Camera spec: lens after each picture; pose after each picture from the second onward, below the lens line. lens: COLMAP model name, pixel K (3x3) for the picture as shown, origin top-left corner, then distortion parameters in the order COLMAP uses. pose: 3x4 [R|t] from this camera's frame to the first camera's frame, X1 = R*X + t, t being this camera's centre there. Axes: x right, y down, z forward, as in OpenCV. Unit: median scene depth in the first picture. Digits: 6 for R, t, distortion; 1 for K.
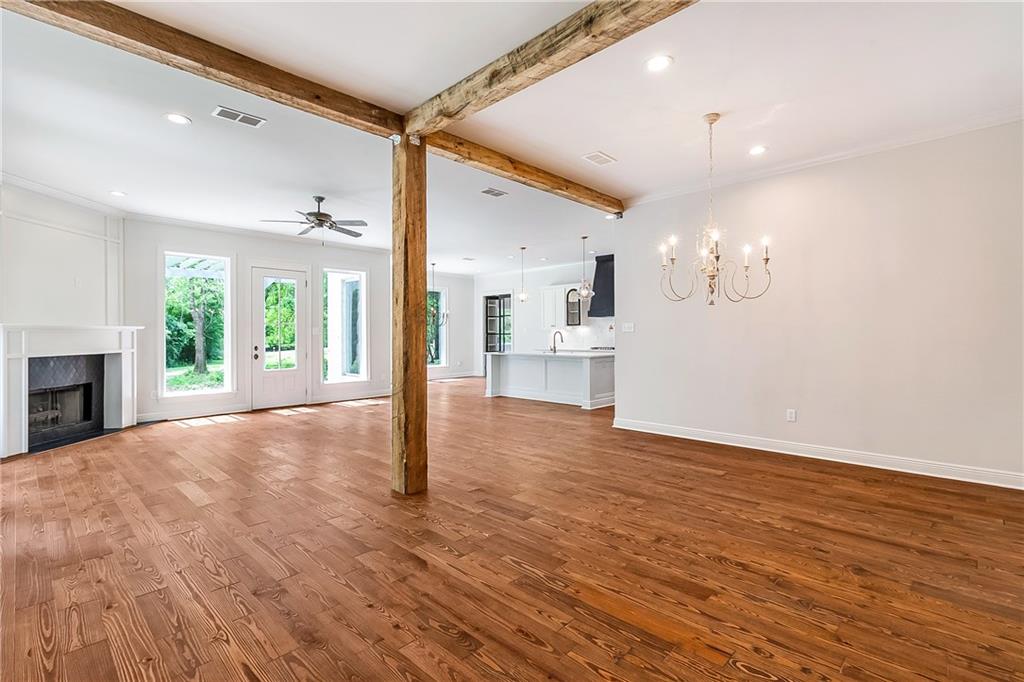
lens RADIAL K [[472.2, 0, 510.3], [0, 472.2, 331.6], [0, 0, 1]] dist [-0.000052, -0.000748]
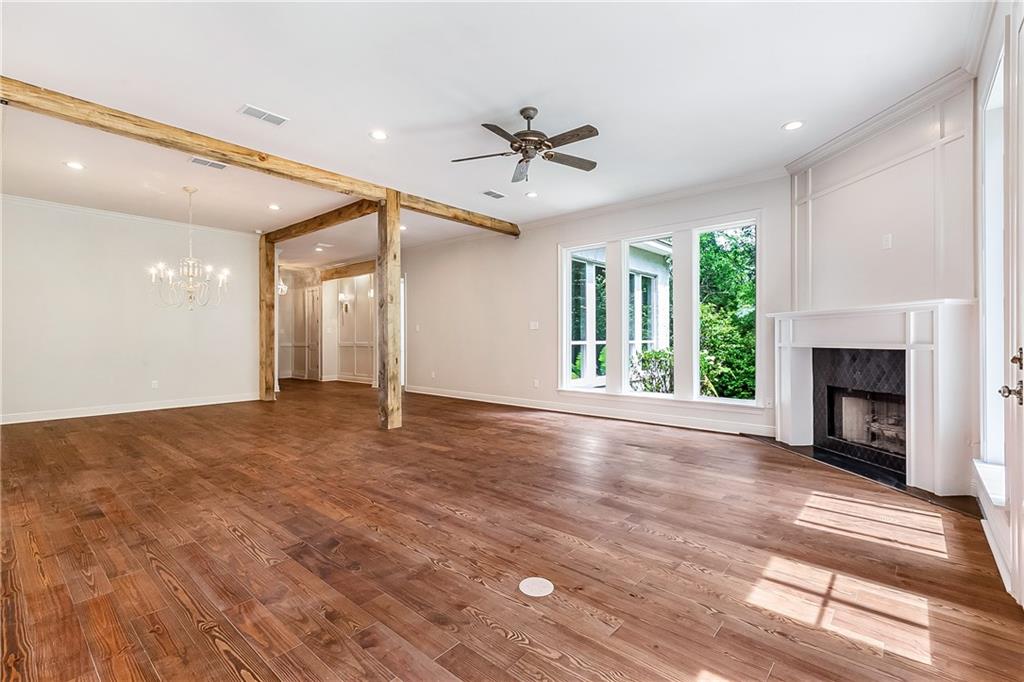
lens RADIAL K [[462.7, 0, 503.9], [0, 462.7, 343.3], [0, 0, 1]] dist [0.002294, 0.000578]
pose [[-0.999362, 0.008095, -0.034794, -0.329601], [0.008007, 0.999964, 0.002668, 0.031844], [0.034814, 0.002388, -0.999391, 1.551369]]
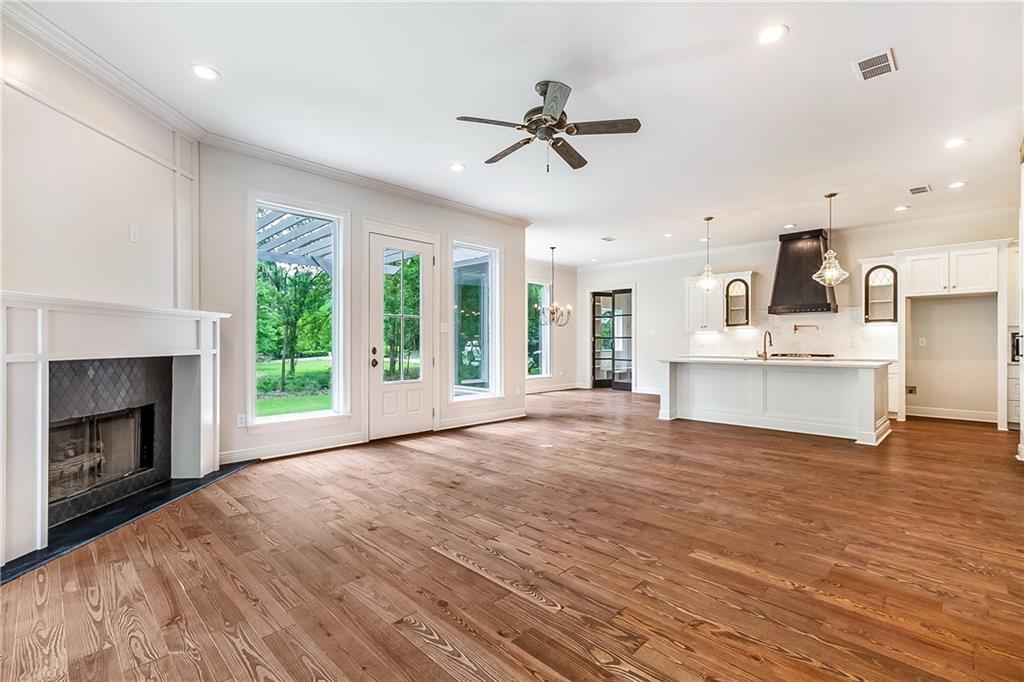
lens RADIAL K [[462.7, 0, 503.9], [0, 462.7, 343.3], [0, 0, 1]] dist [0.002294, 0.000578]
pose [[0.999663, 0.006017, -0.025238, -0.418443], [-0.005876, 0.999967, 0.005685, 0.024440], [0.025271, -0.005535, 0.999665, 0.413454]]
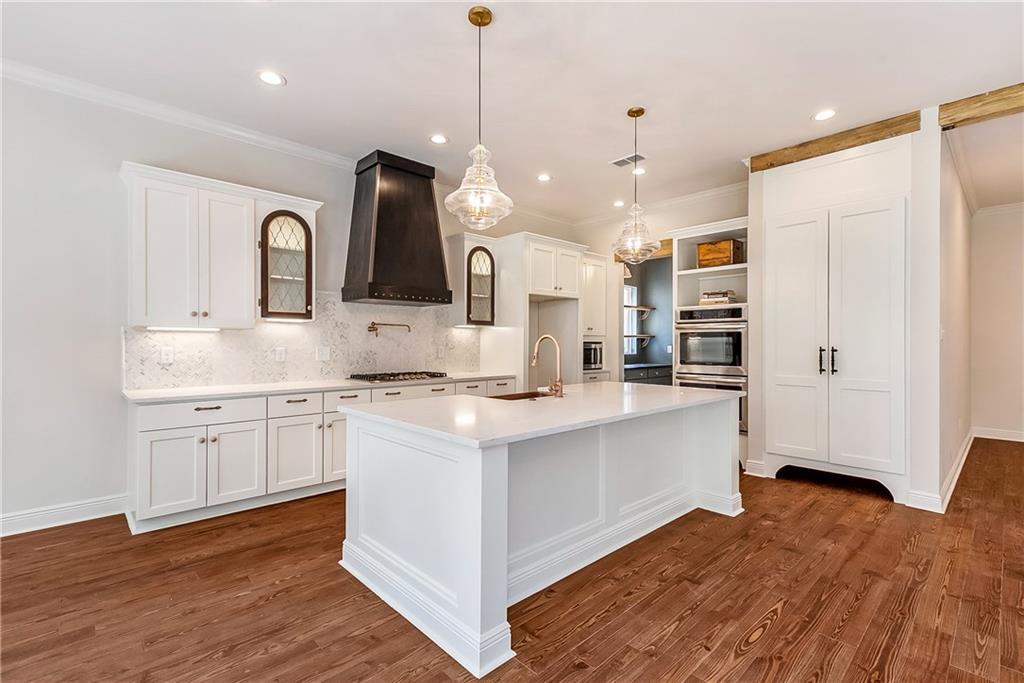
lens RADIAL K [[462.7, 0, 503.9], [0, 462.7, 343.8], [0, 0, 1]] dist [0.002294, 0.000578]
pose [[0.067672, 0.009947, 0.997658, -0.351913], [-0.007873, 0.999924, -0.009436, 0.015495], [-0.997677, -0.007216, 0.067745, 1.484358]]
